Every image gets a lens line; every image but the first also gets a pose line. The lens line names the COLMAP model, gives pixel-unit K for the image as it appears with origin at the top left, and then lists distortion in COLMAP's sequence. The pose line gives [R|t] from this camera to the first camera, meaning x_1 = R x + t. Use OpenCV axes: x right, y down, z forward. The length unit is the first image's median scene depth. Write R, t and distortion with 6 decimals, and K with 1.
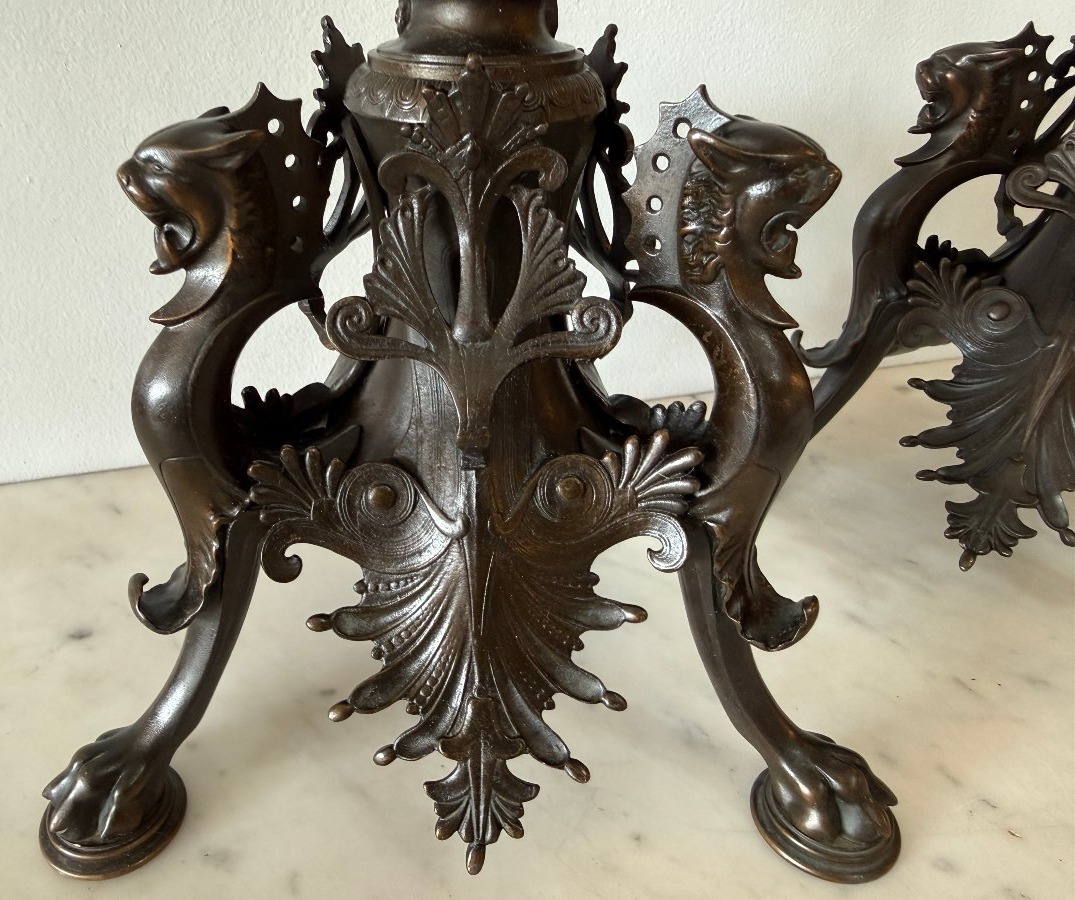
lens RADIAL K [[848.1, 0, 444.5], [0, 848.1, 451.0], [0, 0, 1]] dist [0.006994, 0.002693]
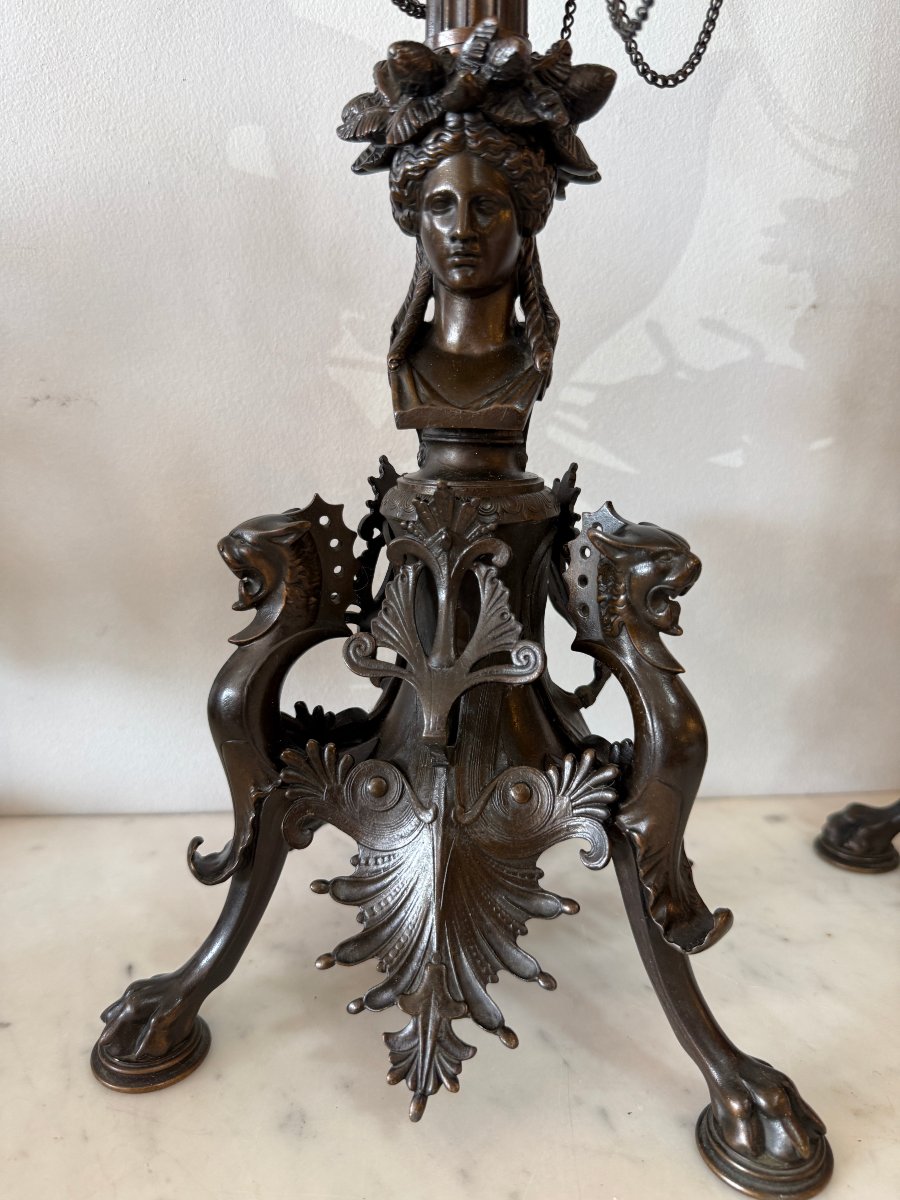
lens RADIAL K [[877.6, 0, 450.0], [0, 877.6, 600.0], [0, 0, 1]] dist [0.011421, -0.058693]
pose [[0.980195, 0.044279, -0.193021, 0.284172], [-0.100638, 0.950820, -0.292940, 0.164199], [0.170557, 0.306564, 0.936445, -0.335521]]
